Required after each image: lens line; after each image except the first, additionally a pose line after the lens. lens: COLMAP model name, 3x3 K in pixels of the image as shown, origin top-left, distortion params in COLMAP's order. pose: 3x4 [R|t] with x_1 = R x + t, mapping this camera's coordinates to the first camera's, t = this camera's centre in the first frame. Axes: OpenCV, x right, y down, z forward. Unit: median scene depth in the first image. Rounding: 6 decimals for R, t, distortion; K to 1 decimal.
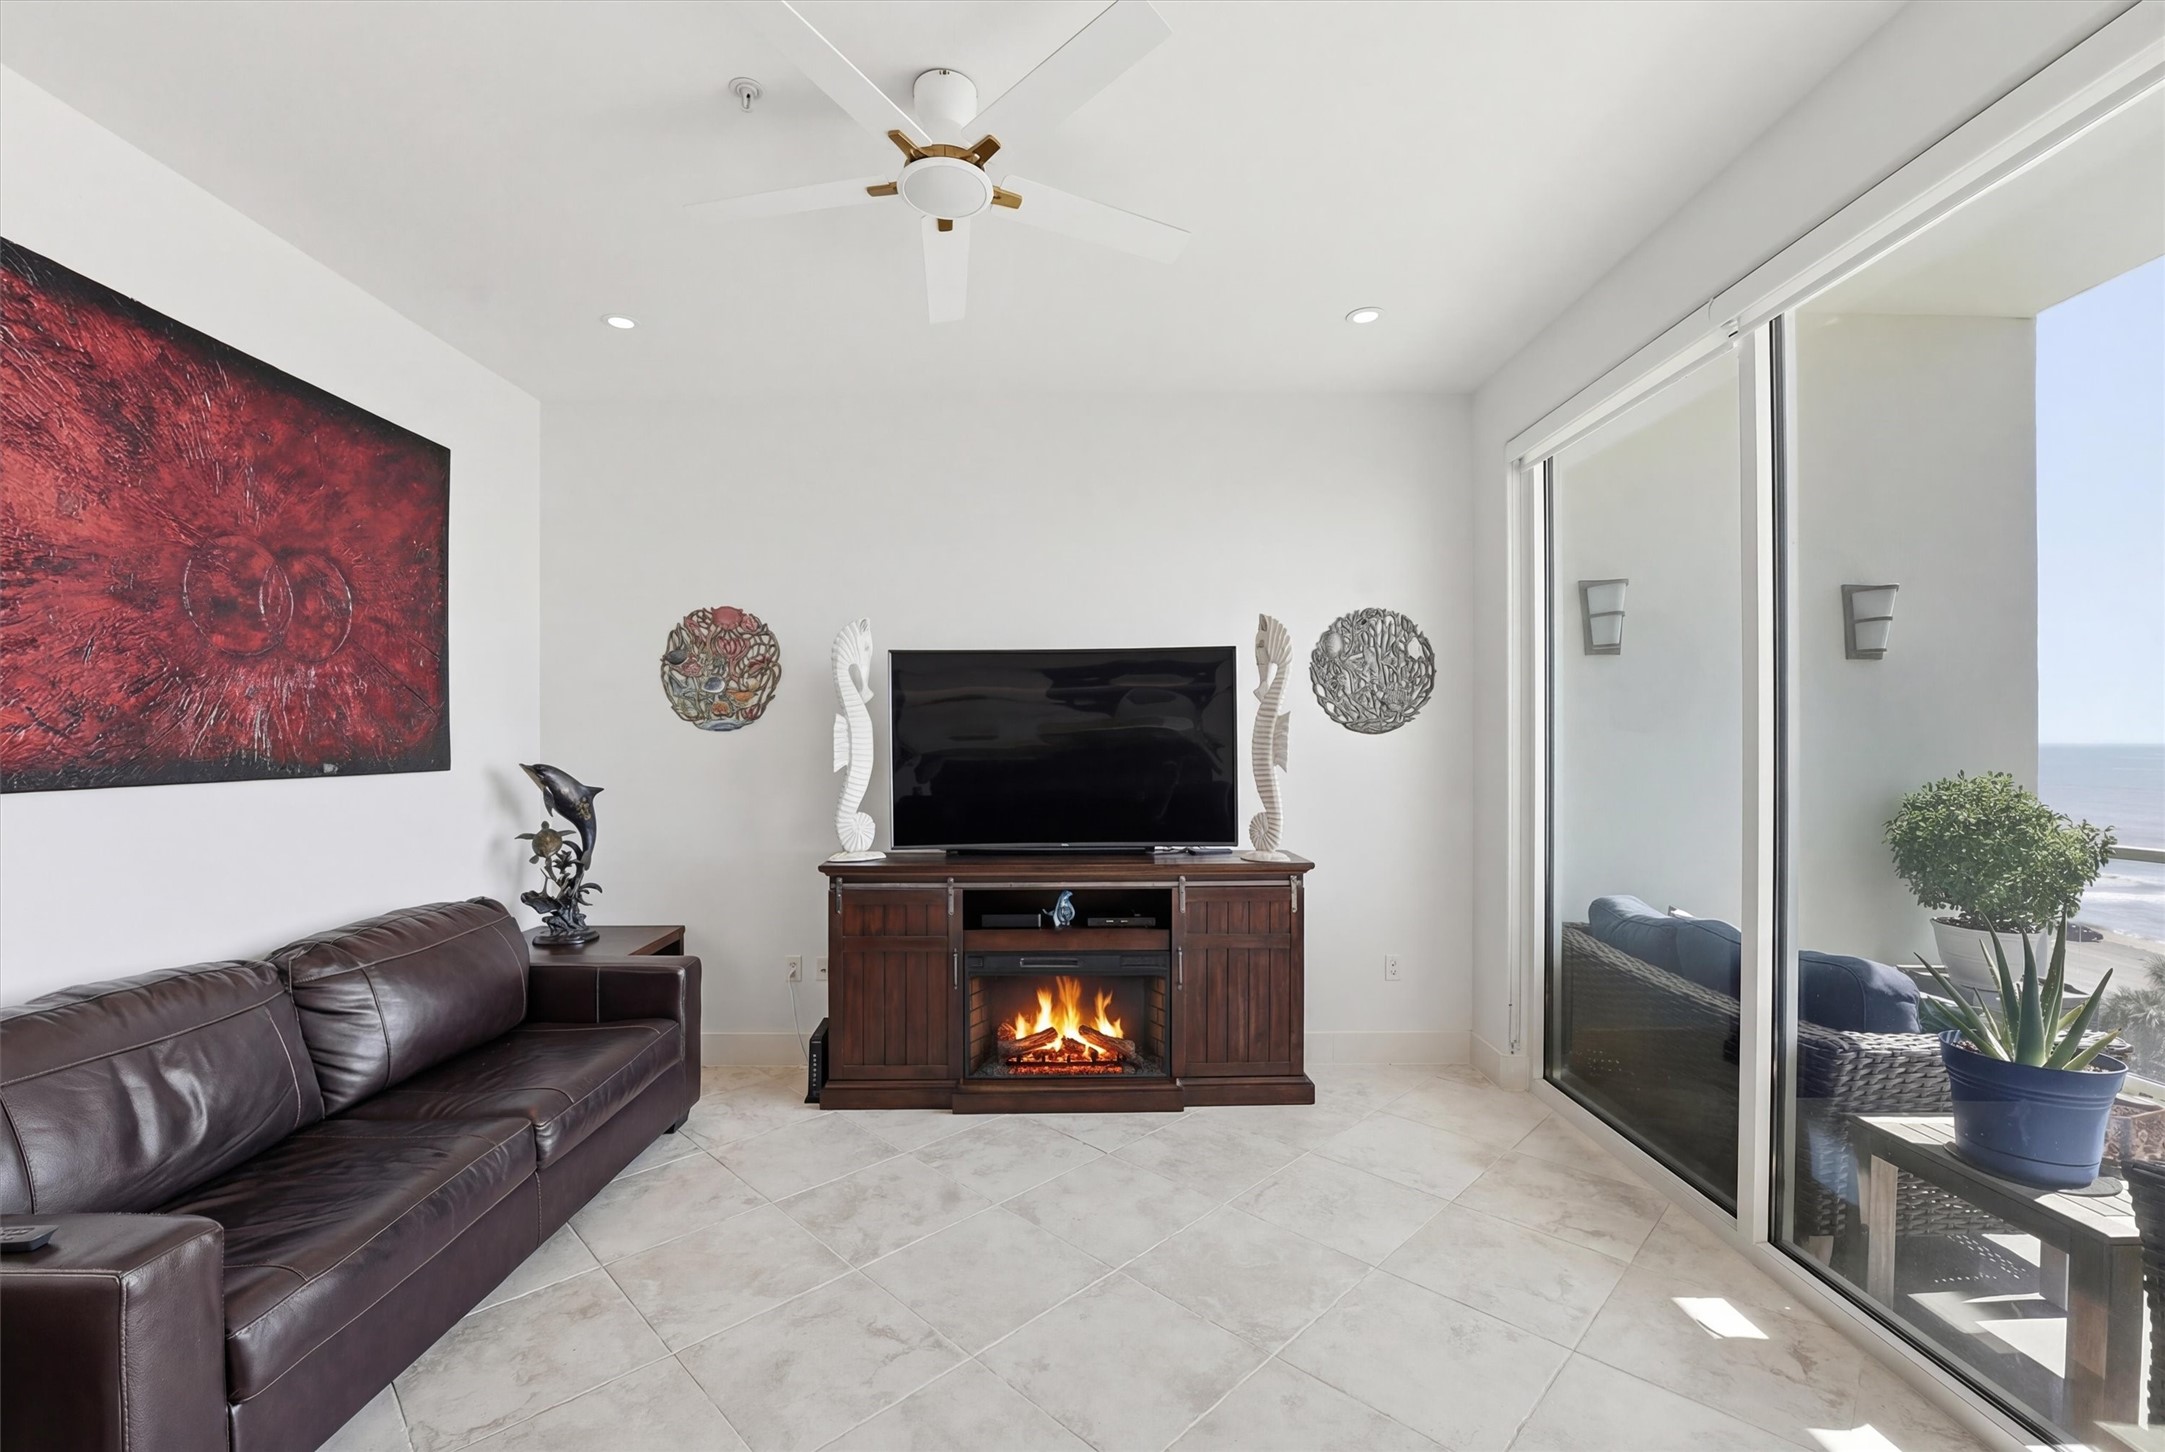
lens RADIAL K [[892.1, 0, 1076.8], [0, 892.1, 757.6], [0, 0, 1]] dist [-0.028631, 0.001430]
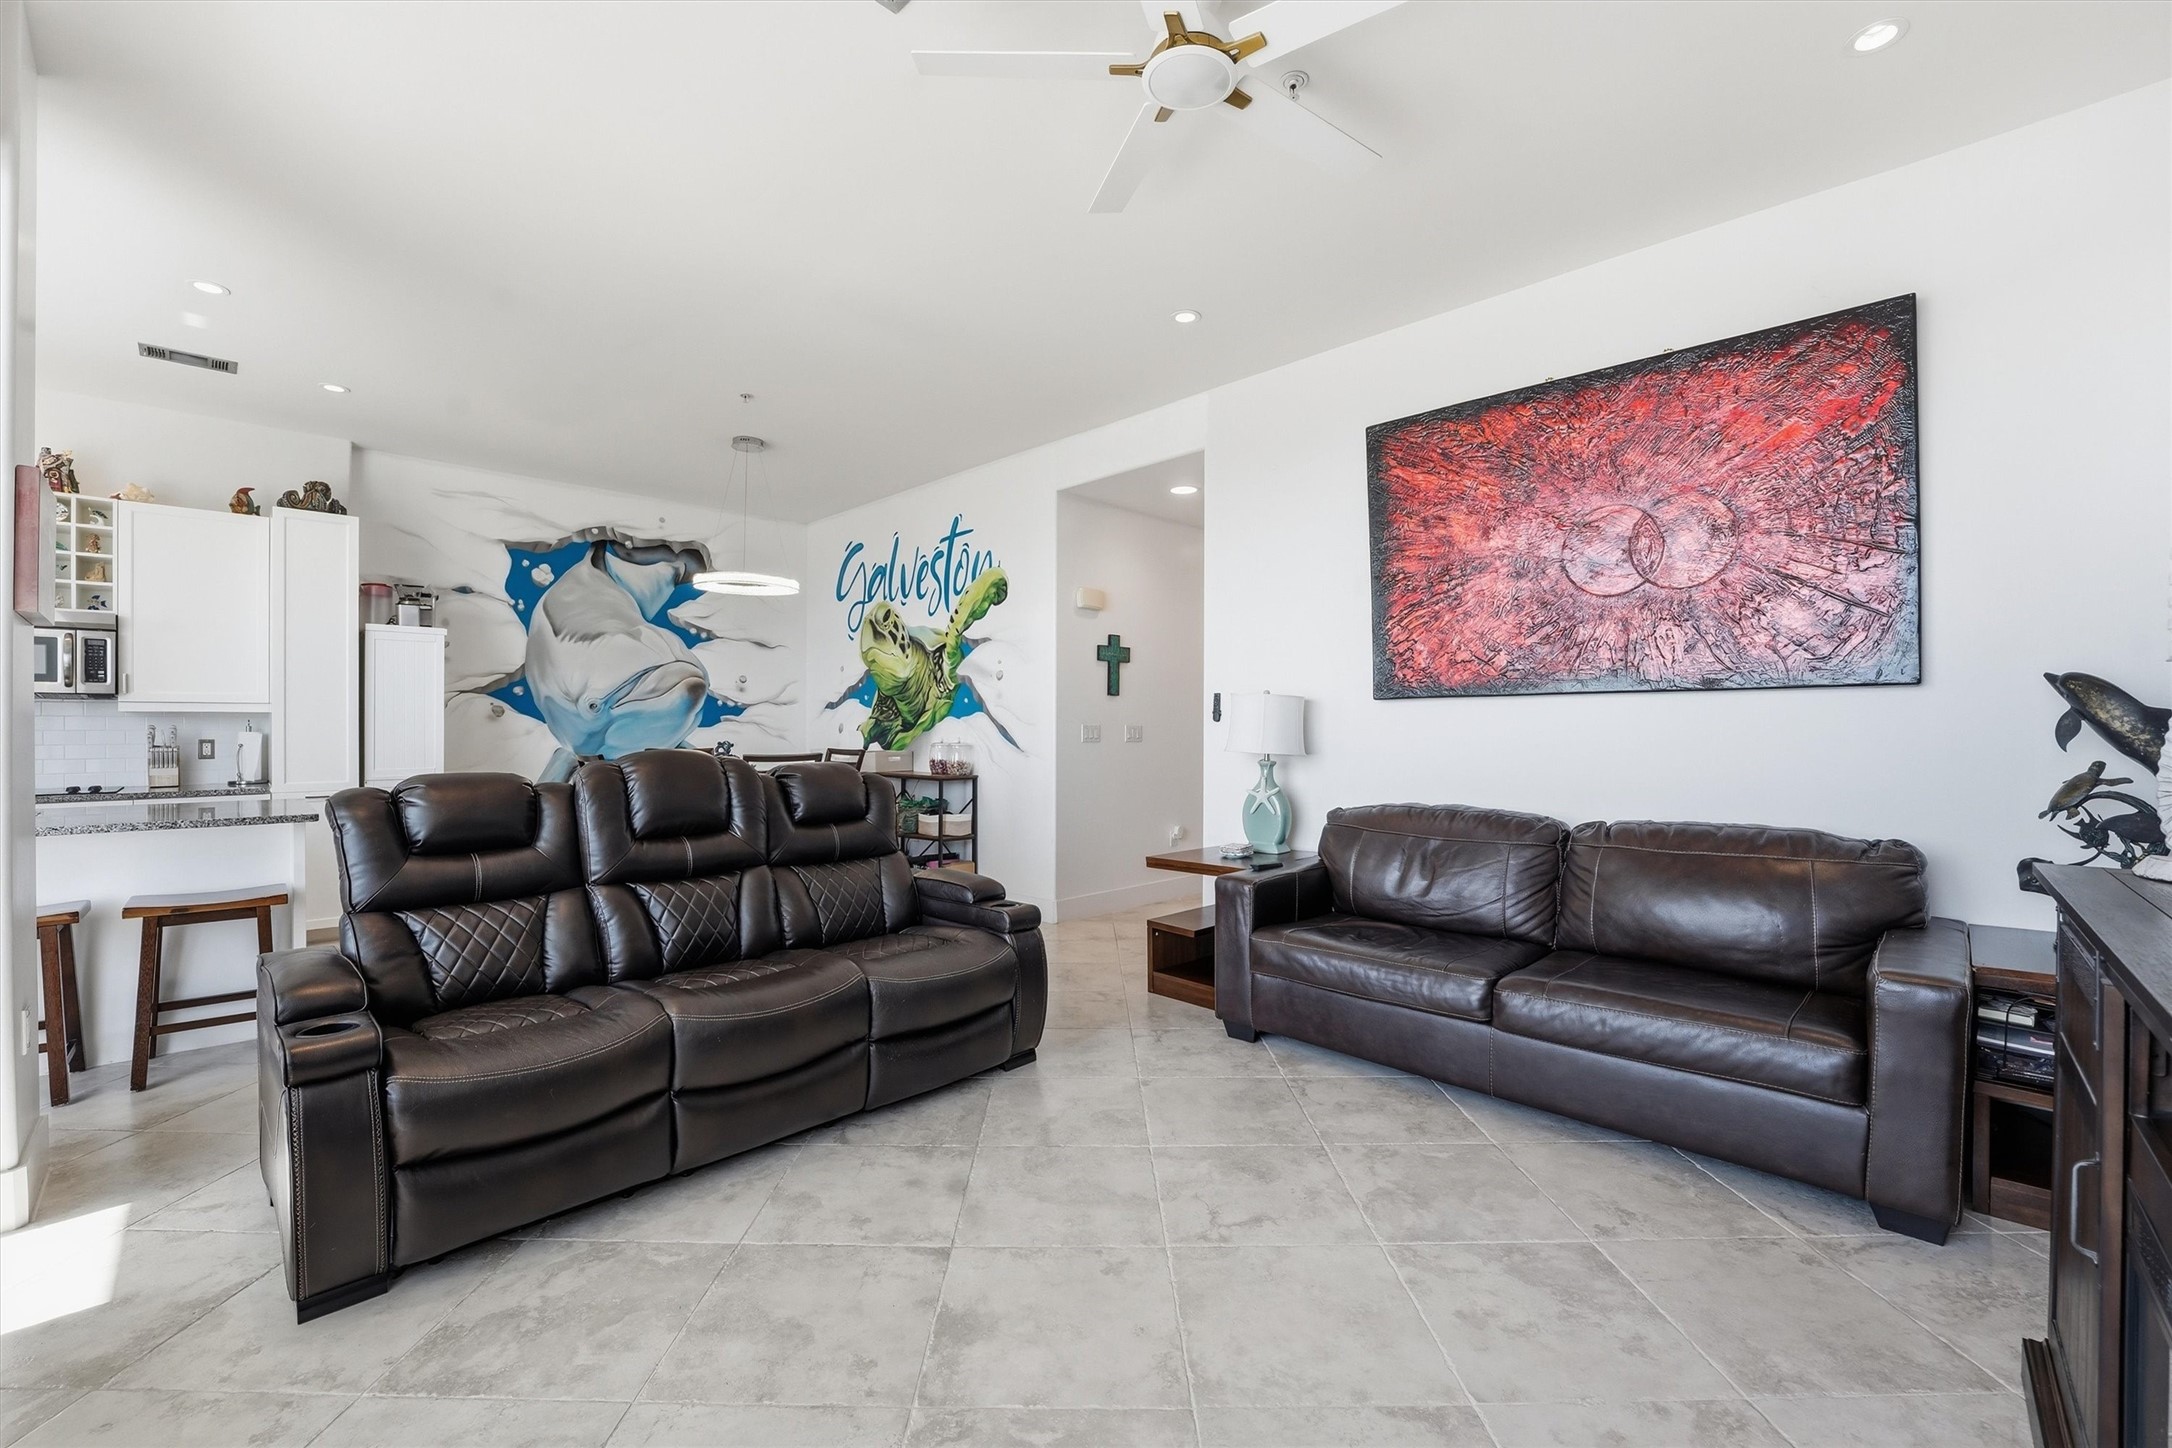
lens RADIAL K [[895.0, 0, 1080.7], [0, 895.0, 728.5], [0, 0, 1]] dist [-0.028631, 0.001430]
pose [[-0.703658, 0.003876, -0.710528, 0.384621], [-0.007790, 0.999883, 0.013169, 0.048410], [0.710496, 0.014801, -0.703545, 0.948724]]
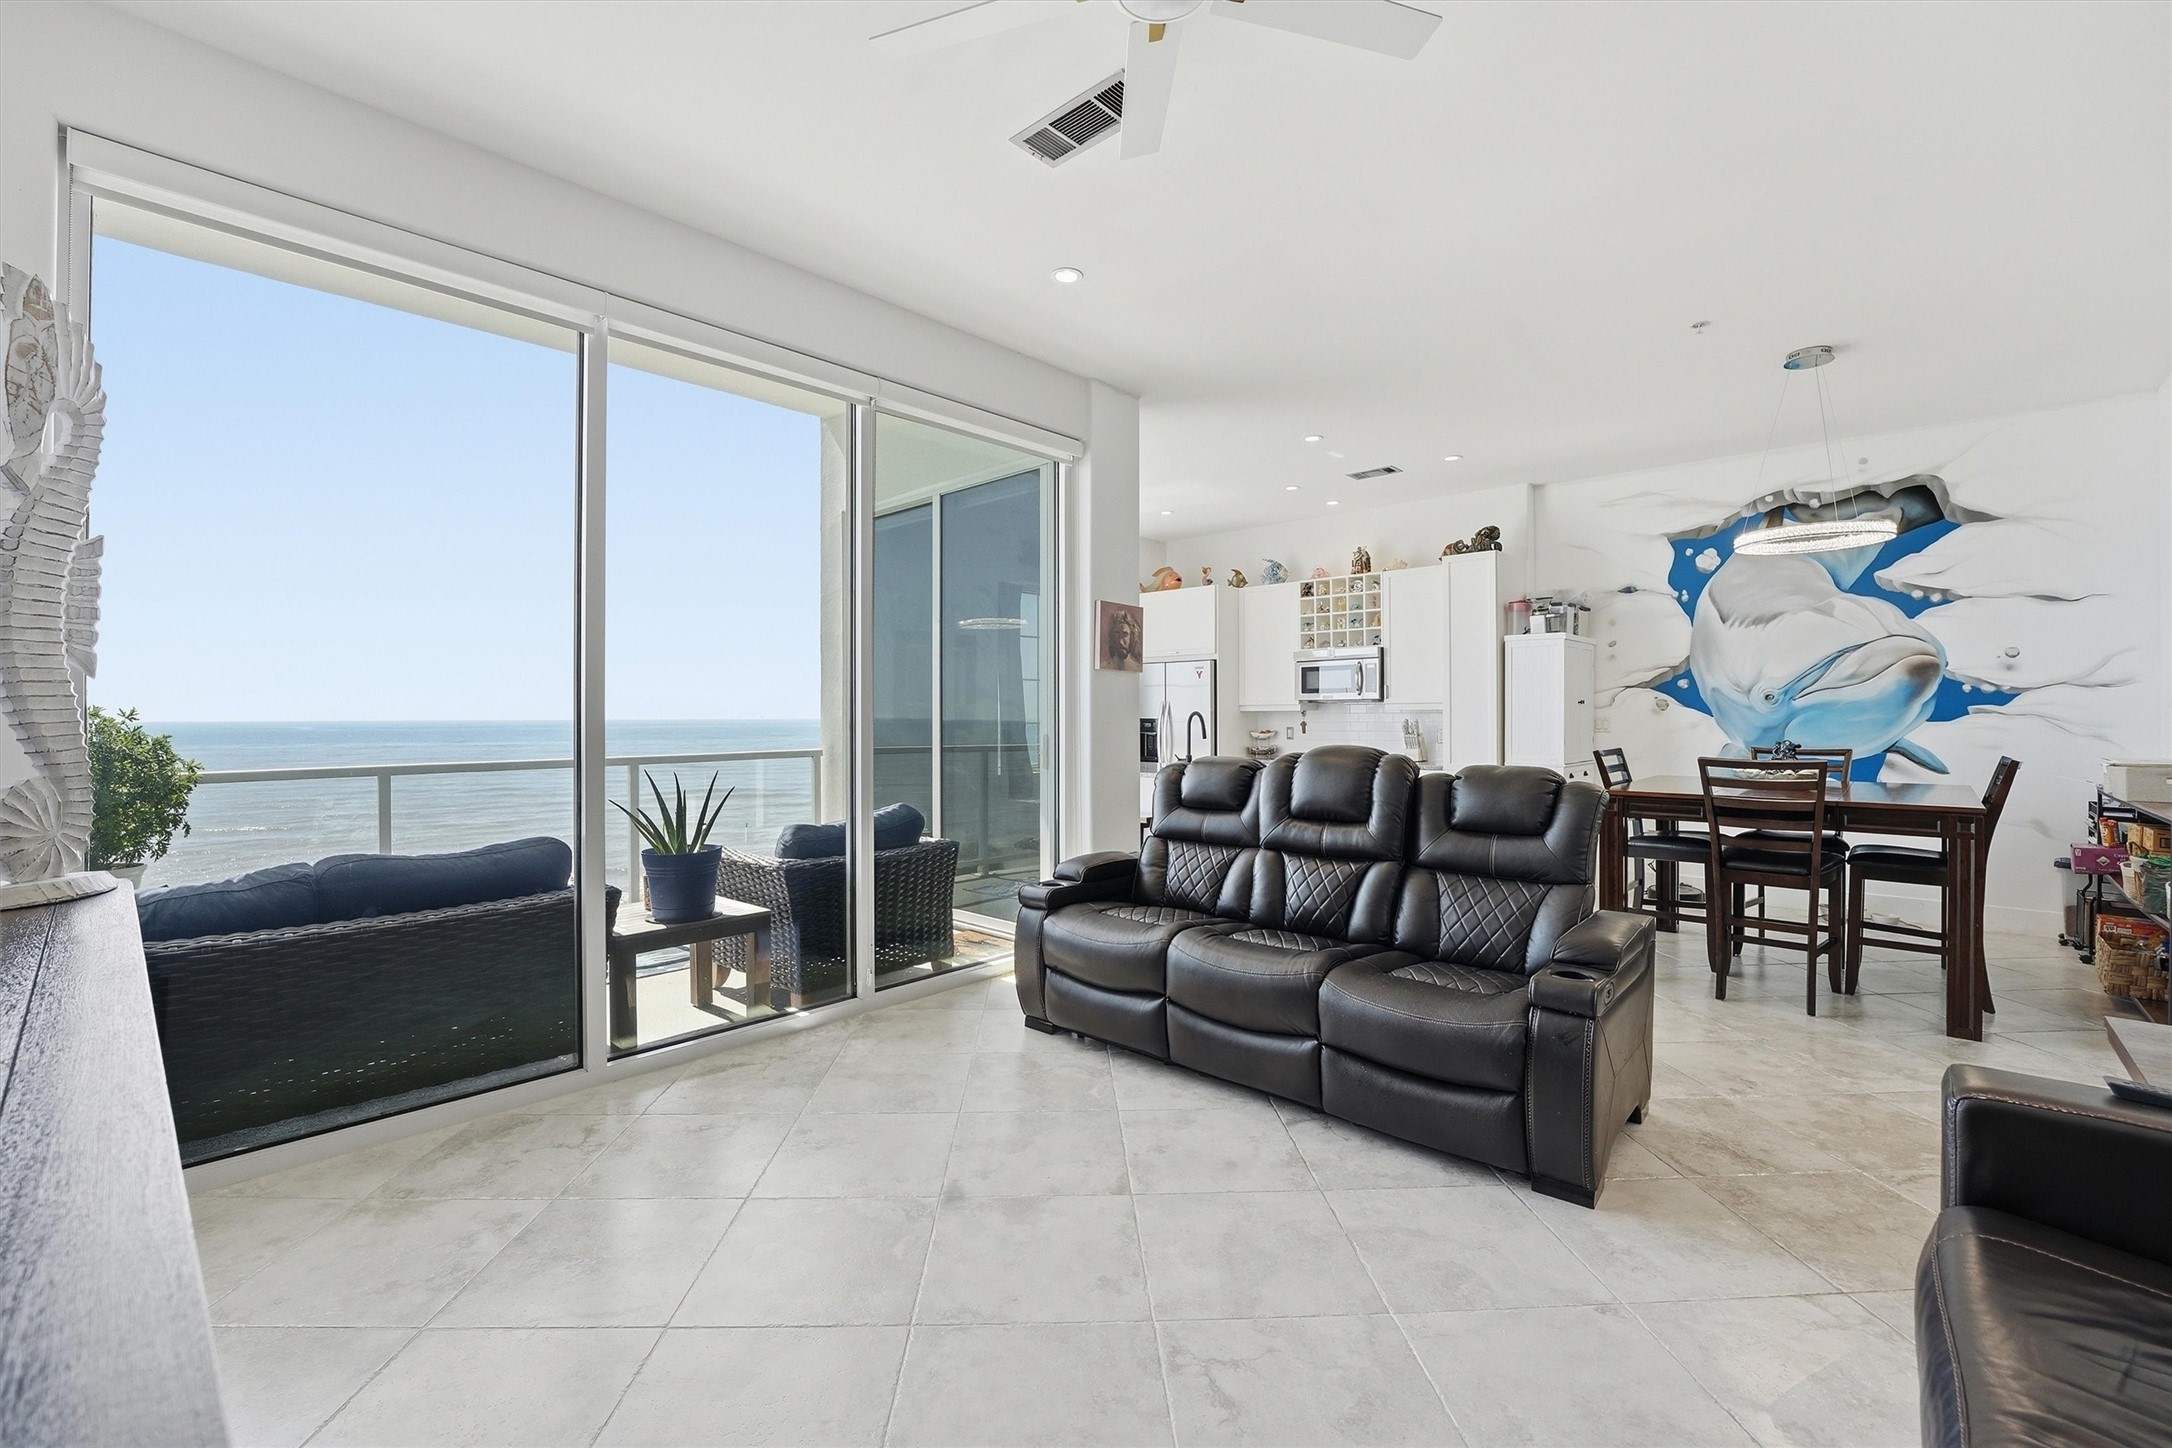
lens RADIAL K [[895.0, 0, 1070.3], [0, 895.0, 716.9], [0, 0, 1]] dist [-0.028631, 0.001430]
pose [[-0.725479, 0.003519, 0.688236, -0.391312], [0.013871, 0.999859, 0.009509, 0.037006], [-0.688105, 0.016446, -0.725425, 0.986494]]
